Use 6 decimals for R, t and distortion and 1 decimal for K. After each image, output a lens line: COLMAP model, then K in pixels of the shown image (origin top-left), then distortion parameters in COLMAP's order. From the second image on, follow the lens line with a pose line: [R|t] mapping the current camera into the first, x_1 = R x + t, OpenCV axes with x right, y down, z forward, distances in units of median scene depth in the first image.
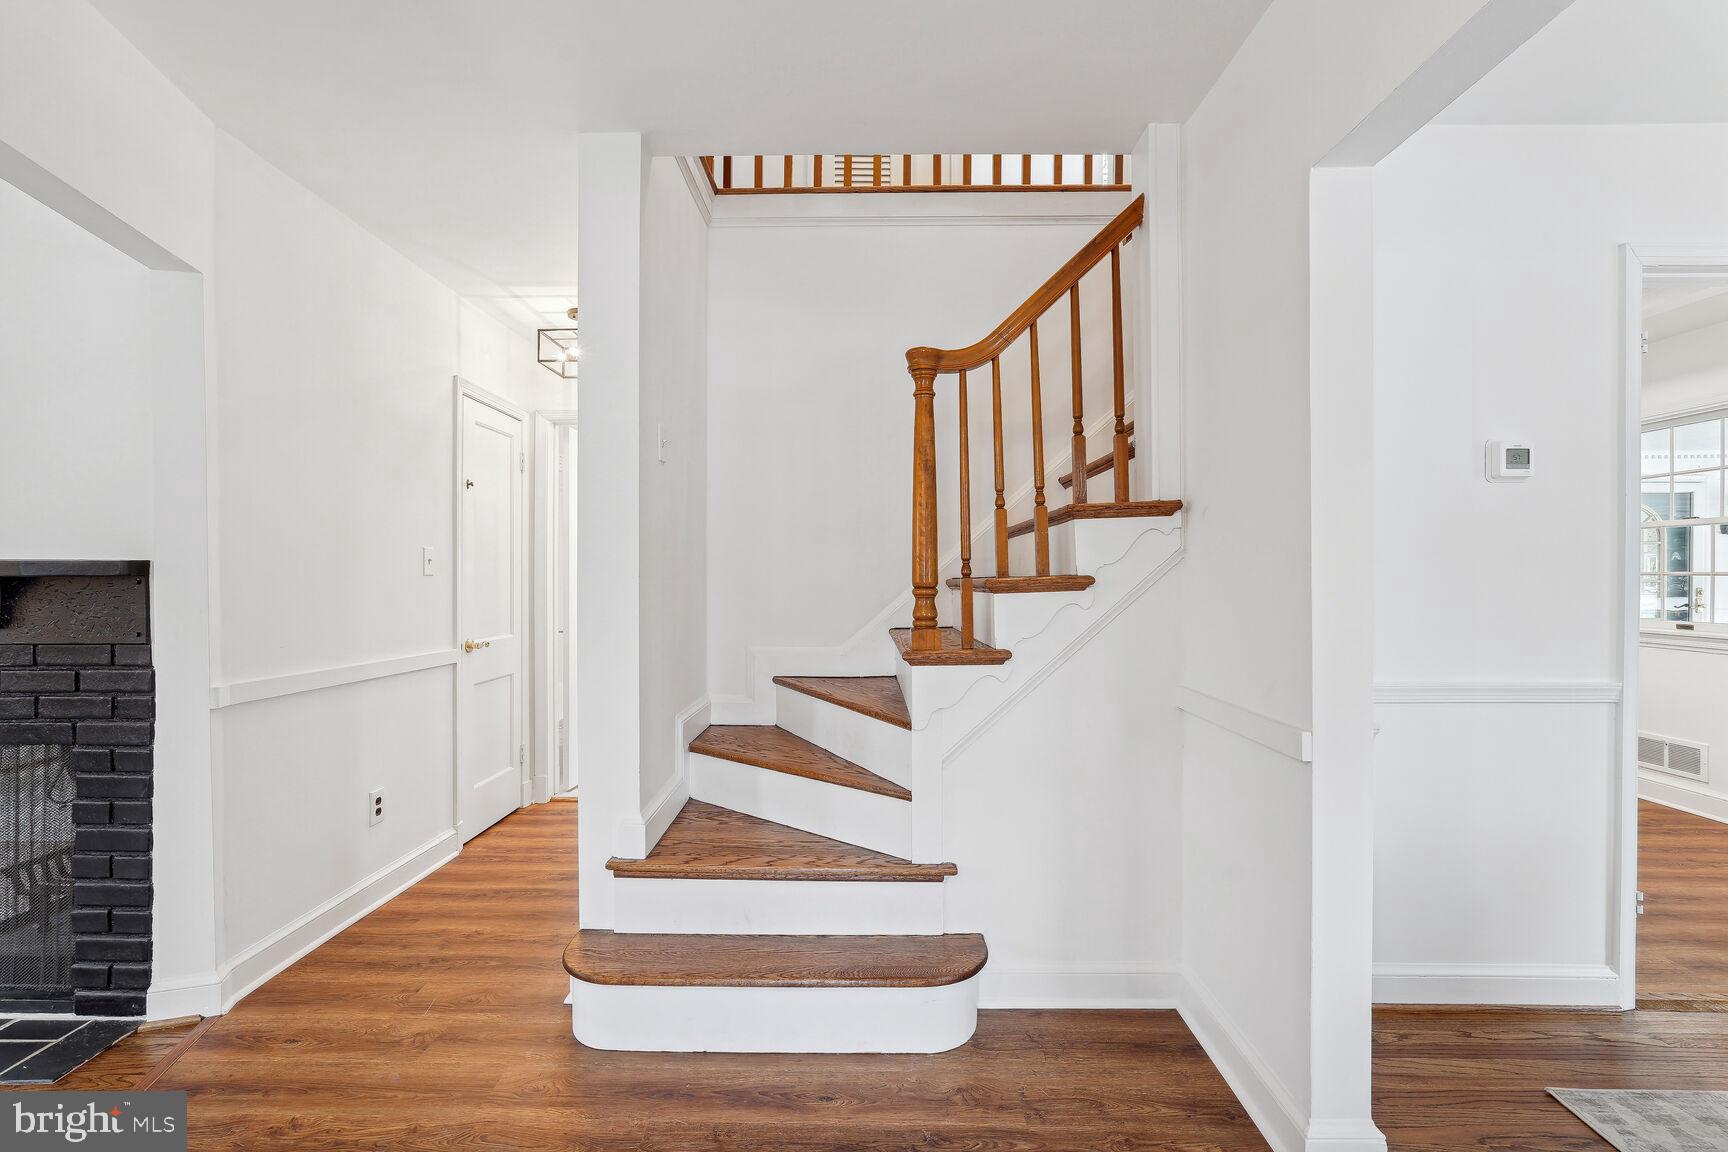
lens RADIAL K [[769.5, 0, 851.9], [0, 769.5, 578.2], [0, 0, 1]] dist [-0.010401, 0.003135]
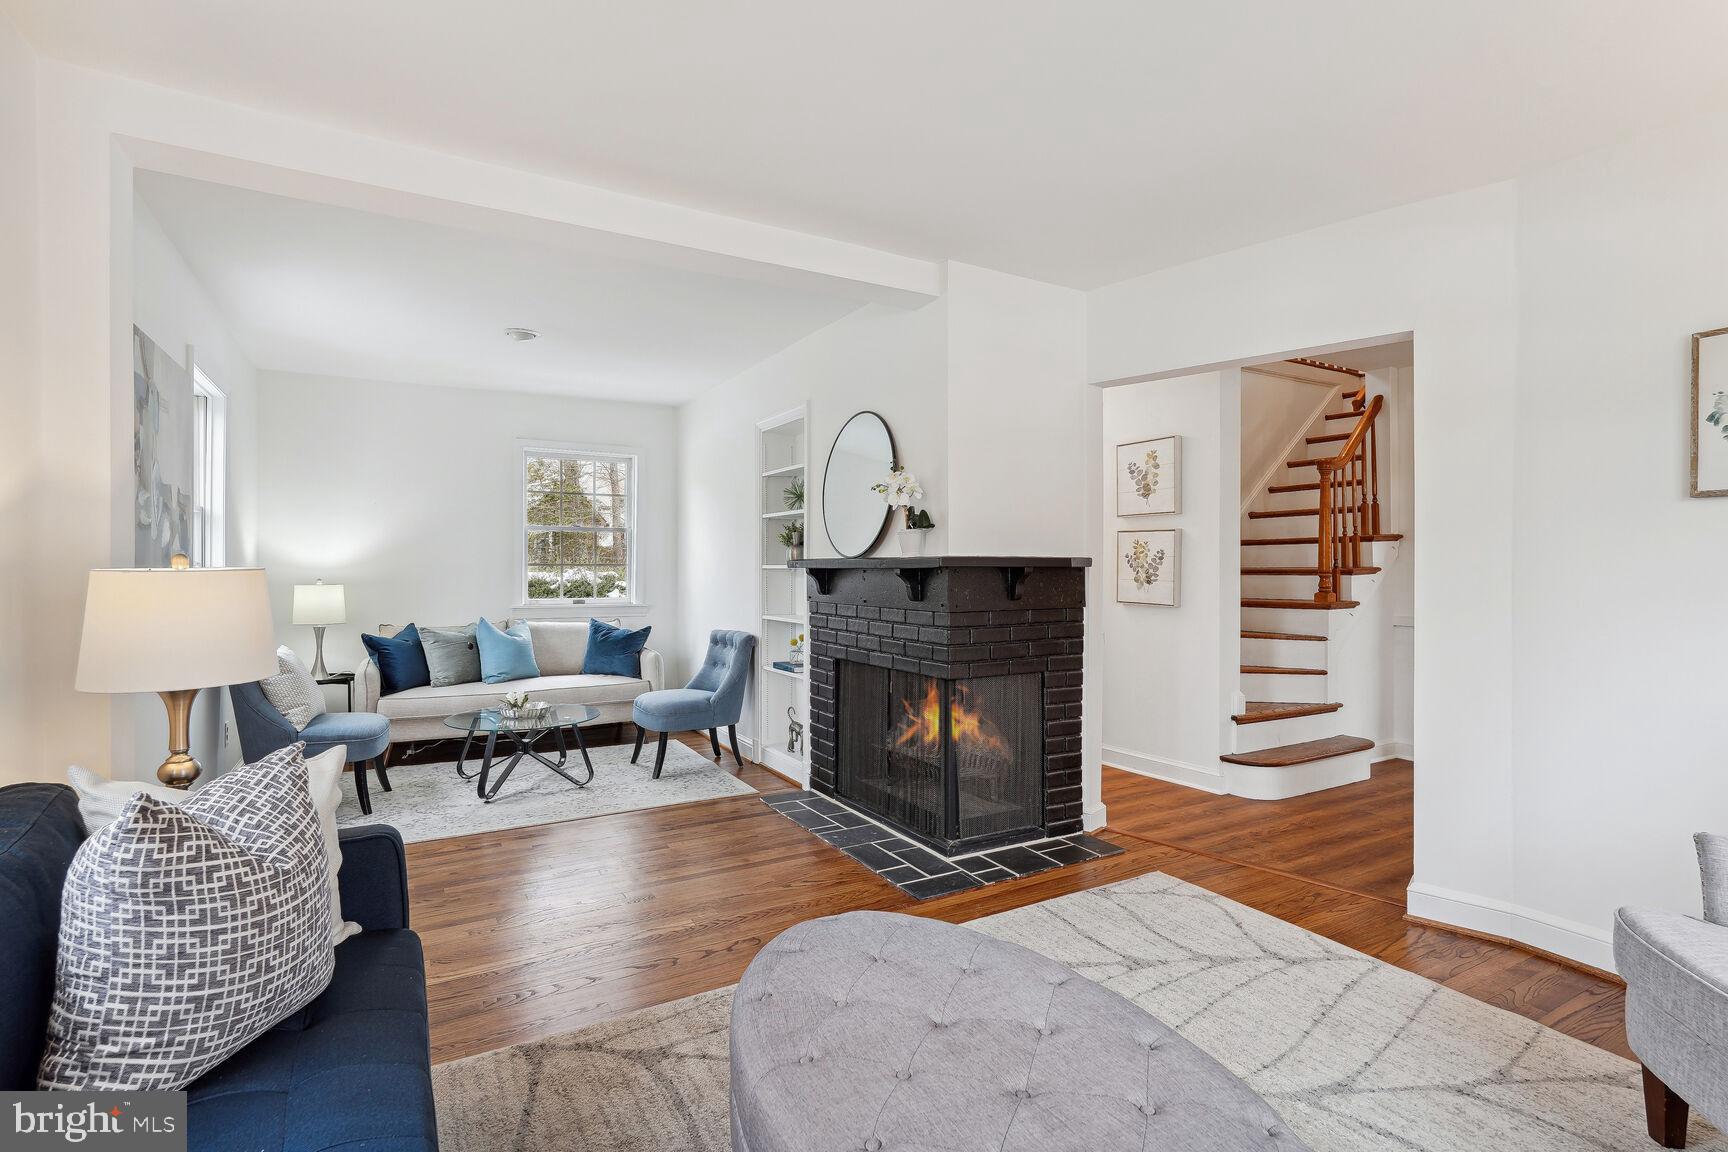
lens RADIAL K [[828.4, 0, 874.4], [0, 828.4, 570.5], [0, 0, 1]] dist [0.001776, 0.001932]
pose [[0.860328, -0.001959, 0.509738, -2.151502], [0.002300, 0.999997, -0.000040, 0.003002], [-0.509736, 0.001207, 0.860330, -0.316089]]
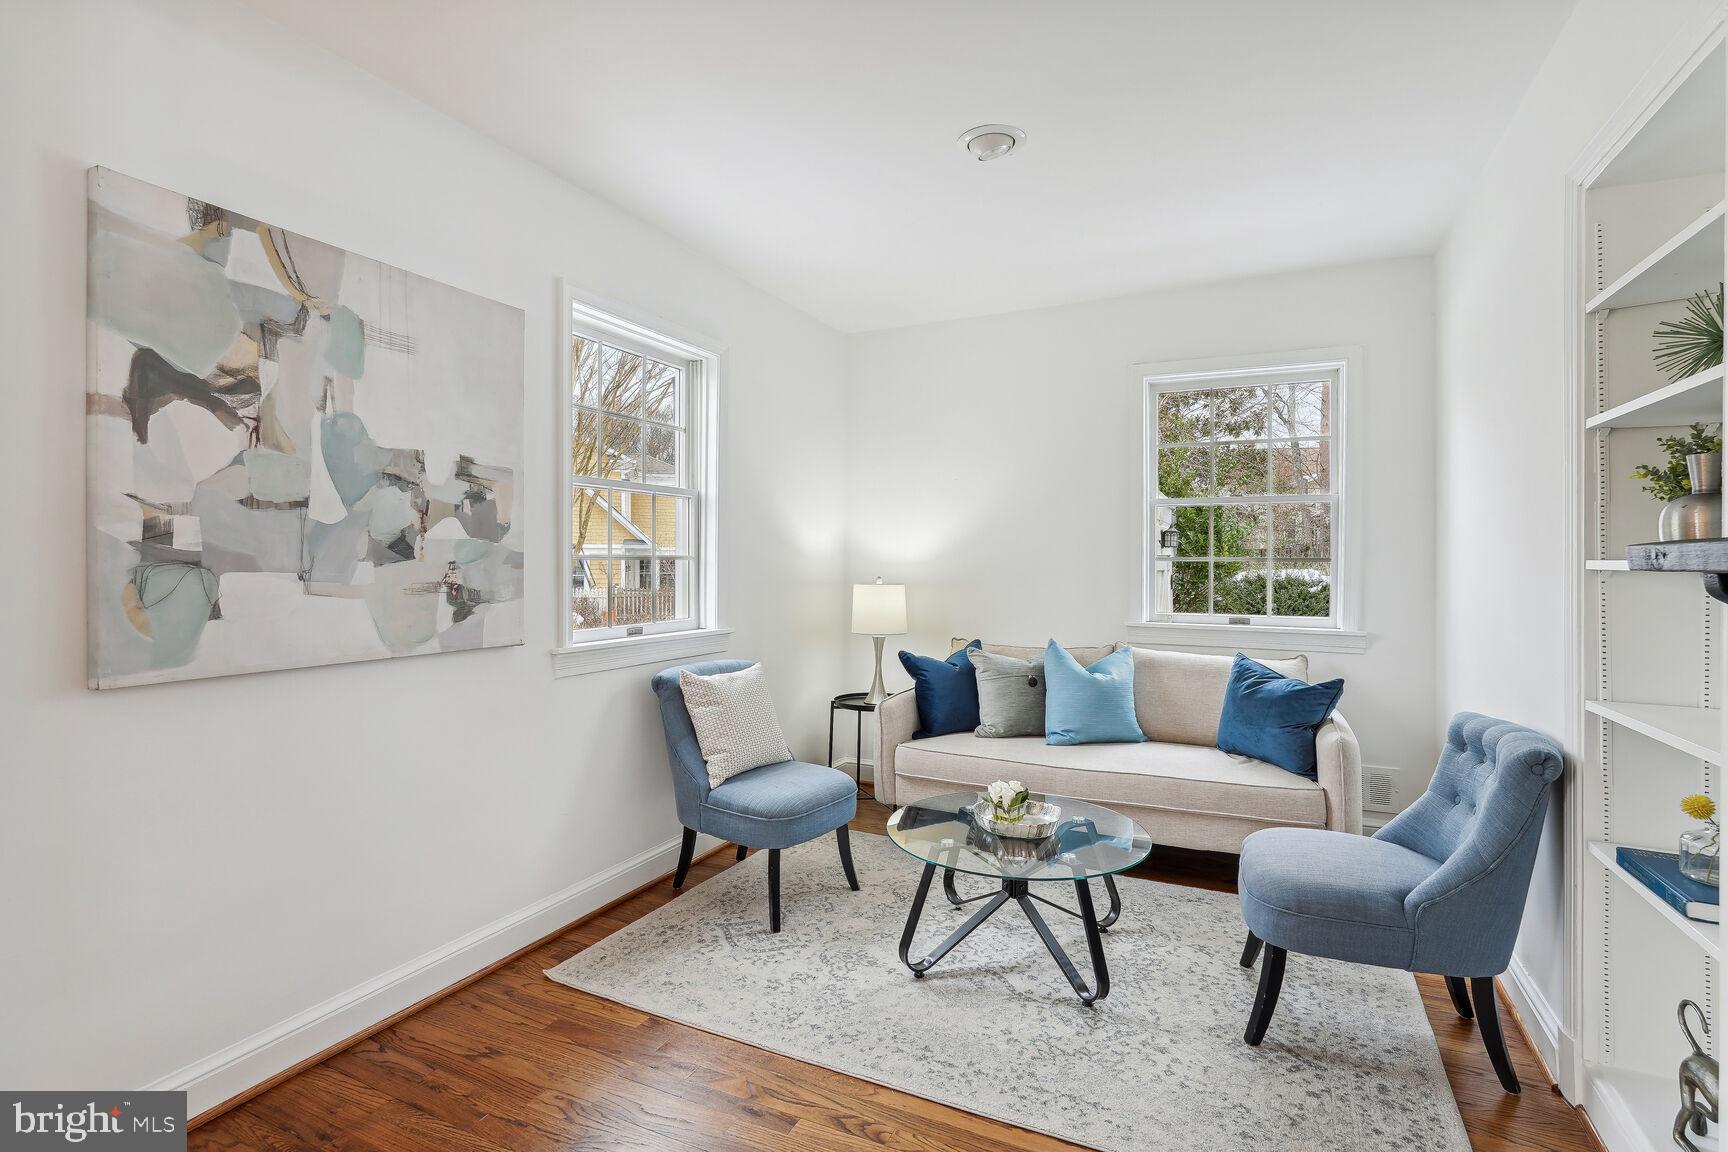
lens RADIAL K [[828.4, 0, 866.5], [0, 828.4, 555.3], [0, 0, 1]] dist [0.001776, 0.001932]
pose [[0.903896, -0.001082, -0.427751, -1.496234], [-0.004252, 0.999925, -0.011515, -0.005036], [0.427731, 0.012227, 0.903823, 0.842040]]
